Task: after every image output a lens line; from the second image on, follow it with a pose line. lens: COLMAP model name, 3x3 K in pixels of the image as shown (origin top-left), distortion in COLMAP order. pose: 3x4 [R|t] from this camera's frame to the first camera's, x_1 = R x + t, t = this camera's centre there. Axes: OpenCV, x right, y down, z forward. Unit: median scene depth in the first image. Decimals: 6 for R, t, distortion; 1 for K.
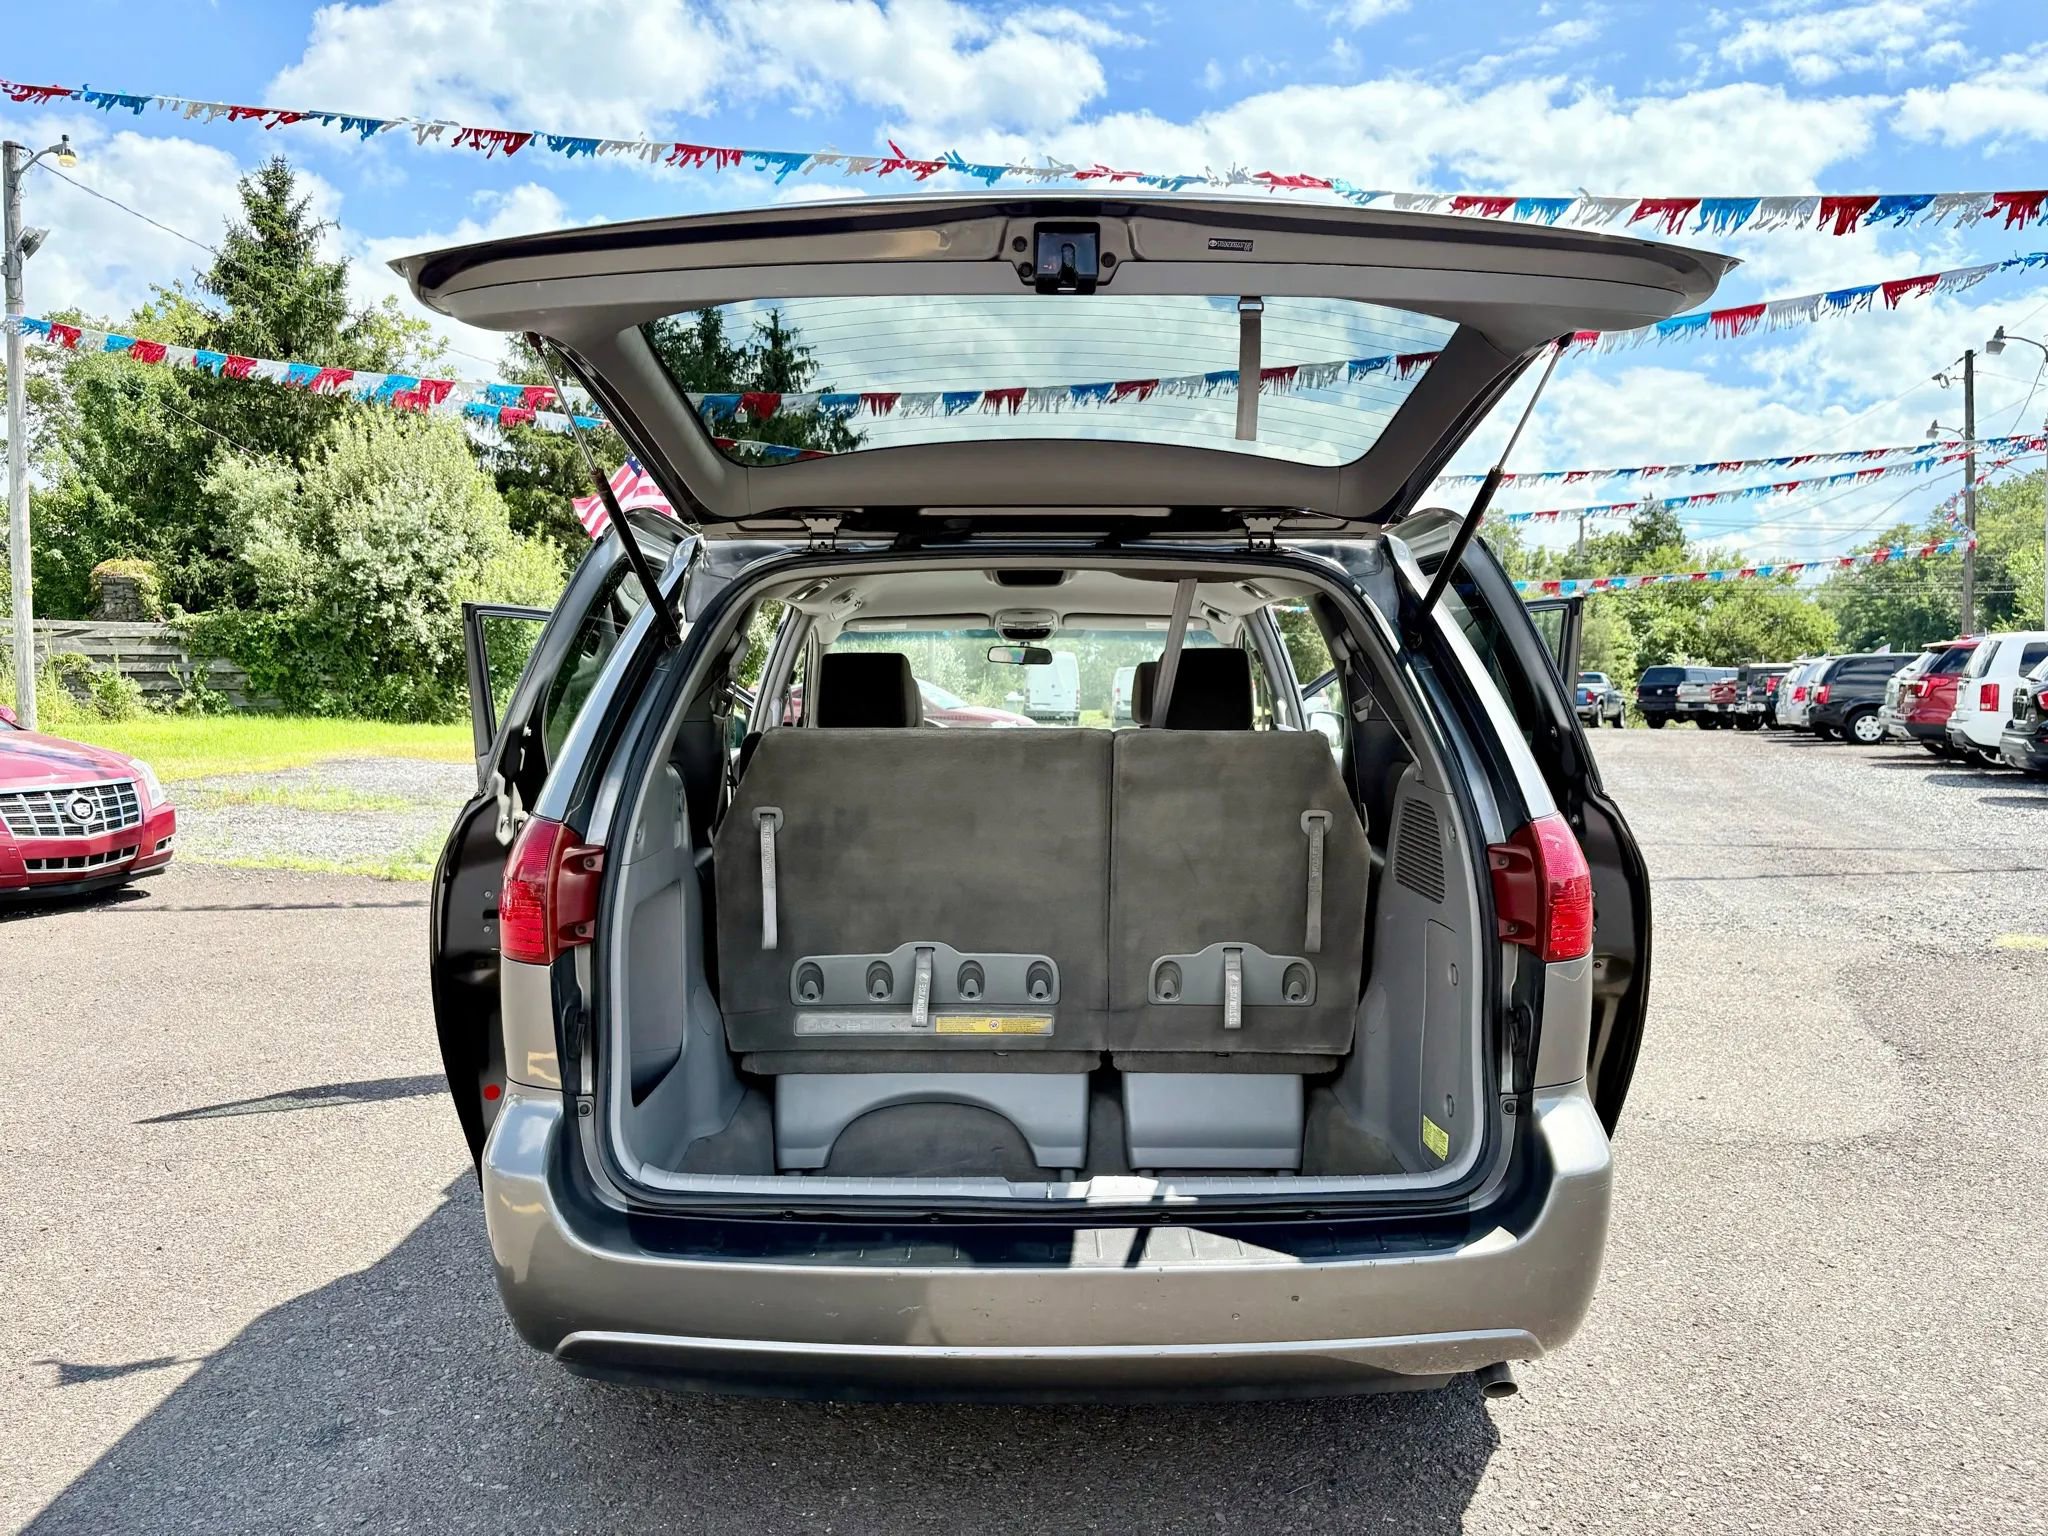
lens RADIAL K [[1520.7, 0, 958.4], [0, 1520.7, 784.9], [0, 0, 1]] dist [0.008962, -0.001535]
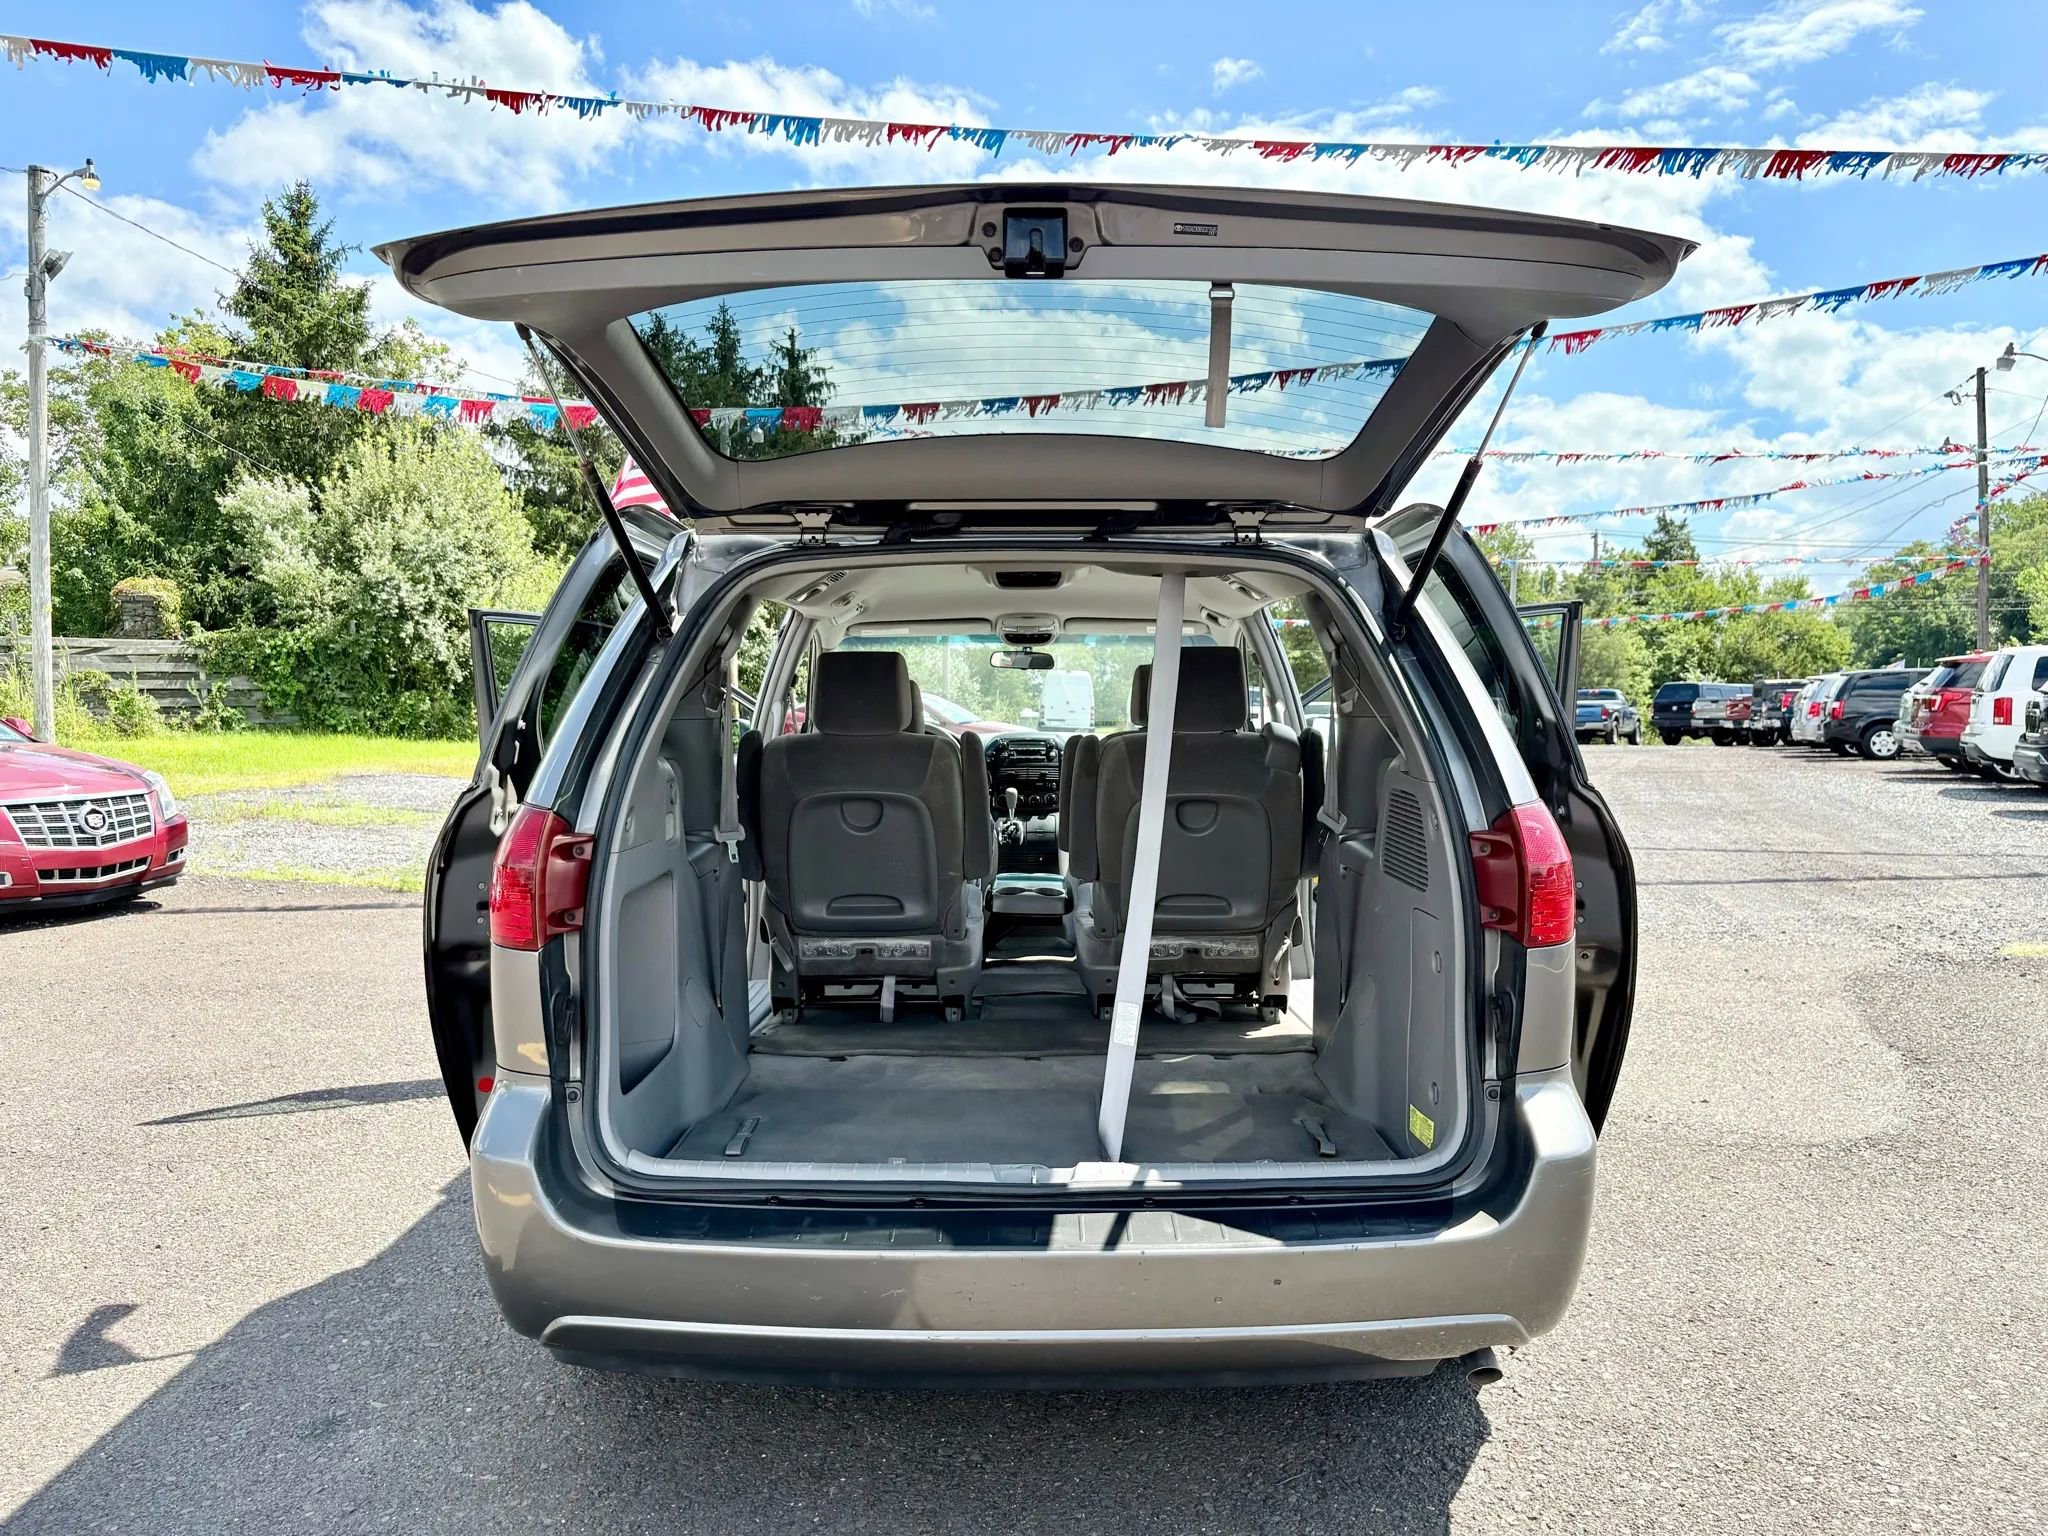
lens RADIAL K [[1521.6, 0, 968.8], [0, 1521.6, 770.0], [0, 0, 1]] dist [0.000105, 0.012834]
pose [[0.999990, -0.001144, -0.004246, 0.012304], [0.001050, 0.999758, -0.021989, 0.012118], [0.004271, 0.021984, 0.999749, -0.005587]]
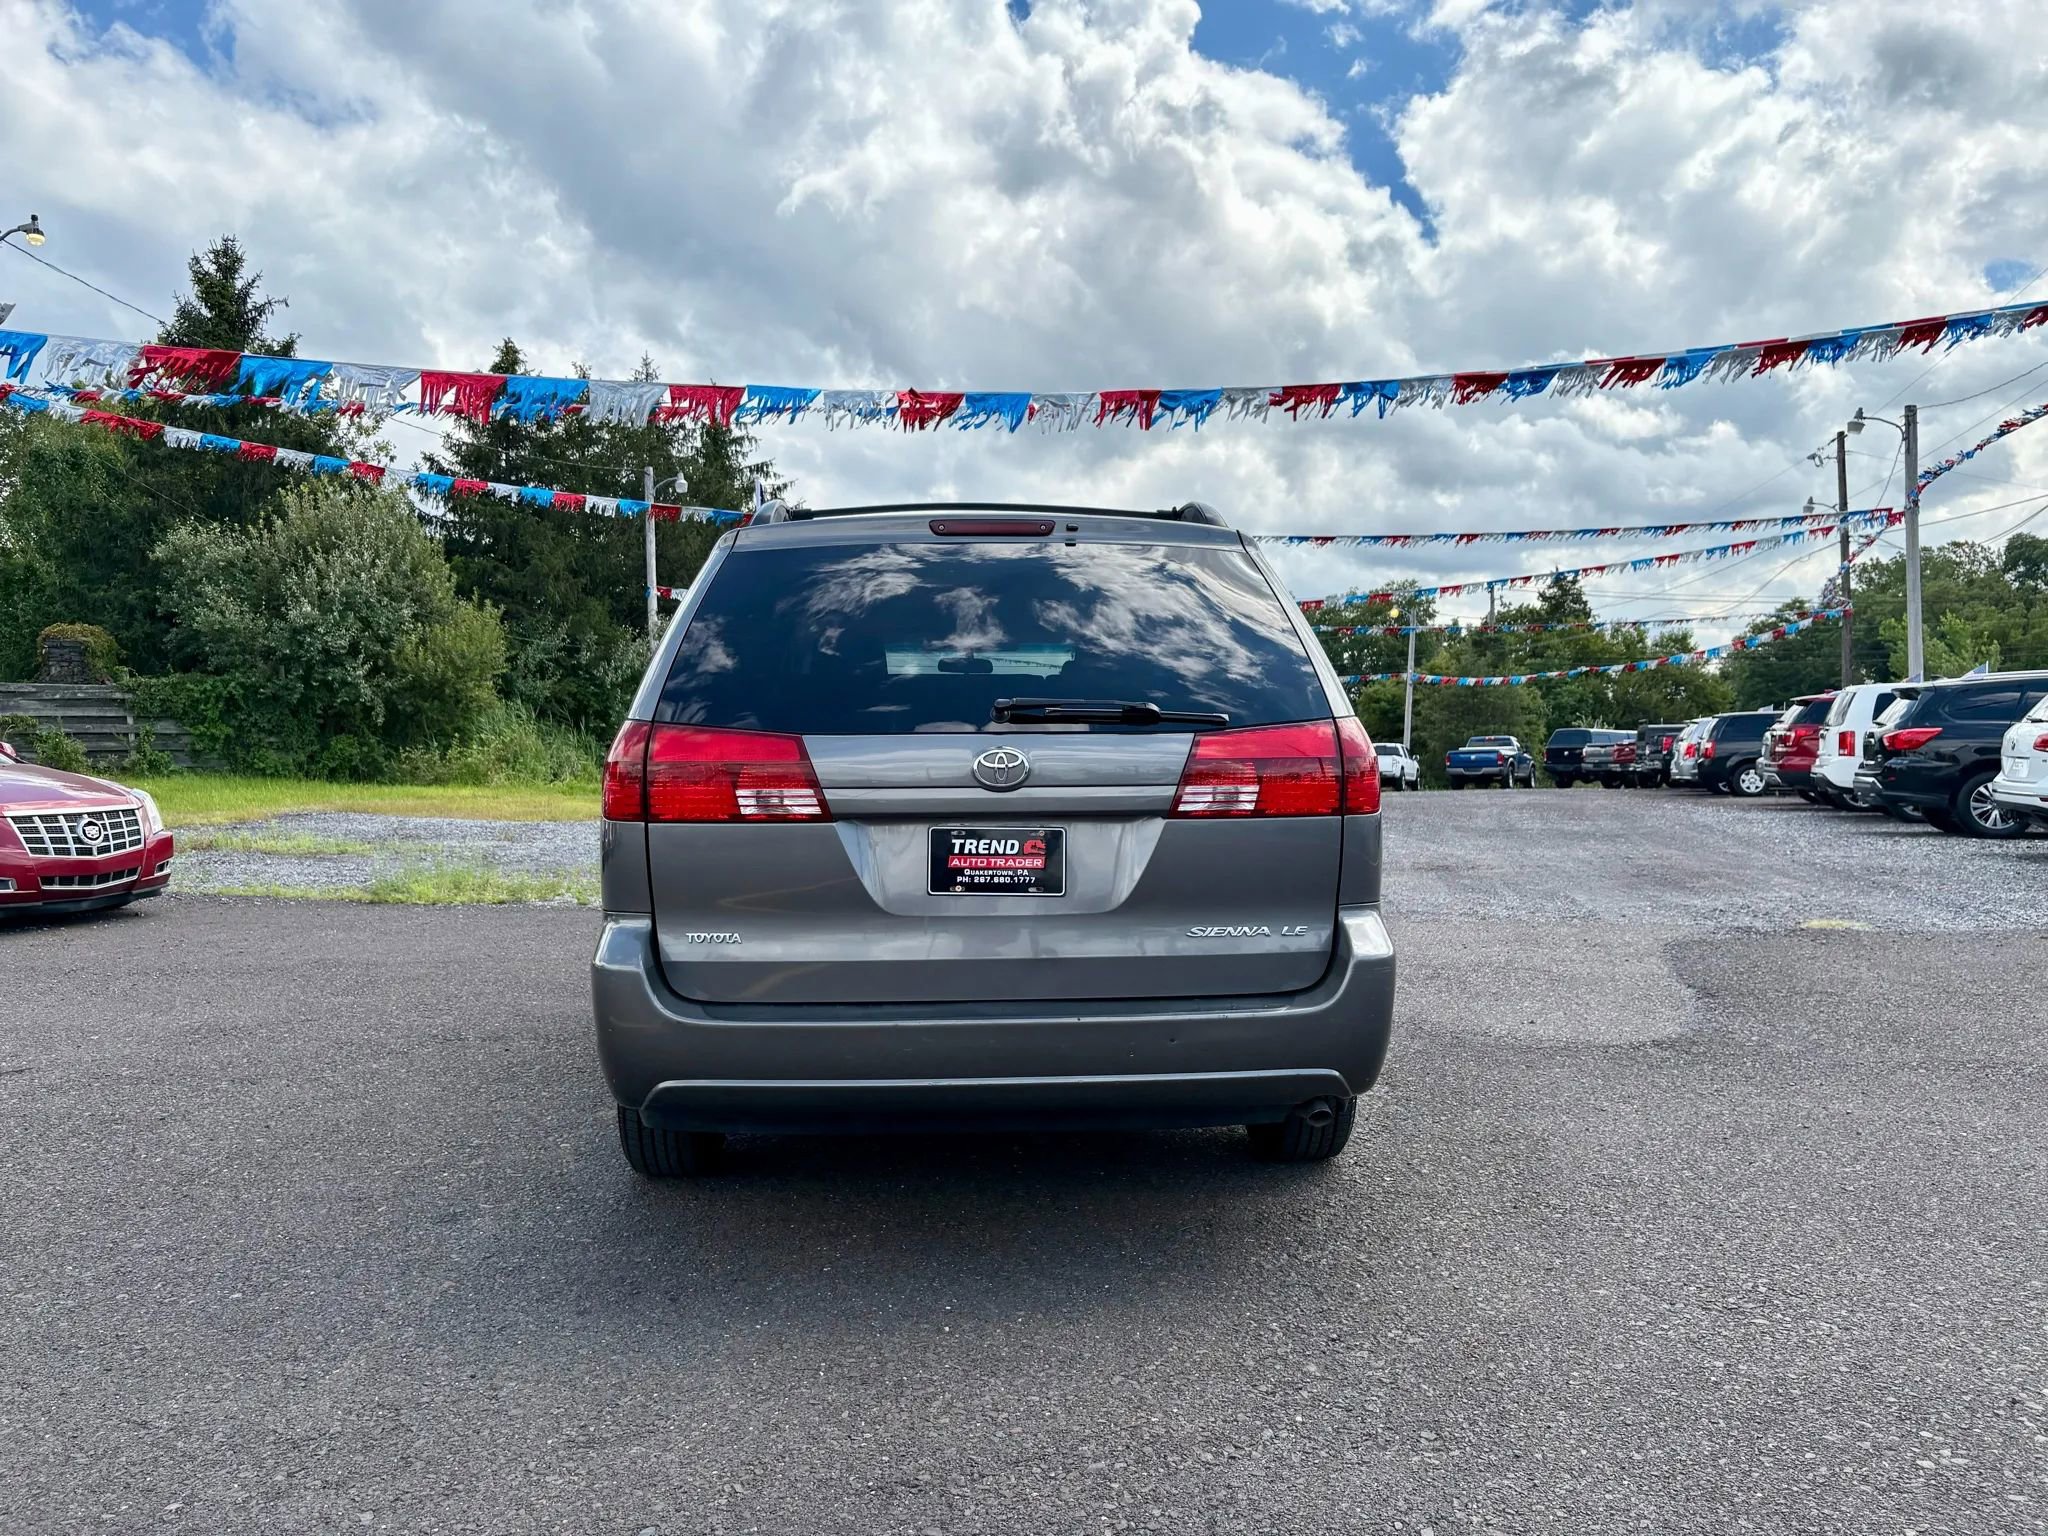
lens RADIAL K [[1521.6, 0, 968.8], [0, 1521.6, 770.0], [0, 0, 1]] dist [0.000105, 0.012834]
pose [[0.998644, -0.006403, 0.051658, -0.022788], [0.009358, 0.998320, -0.057178, 0.085867], [-0.051205, 0.057584, 0.997027, -0.234672]]
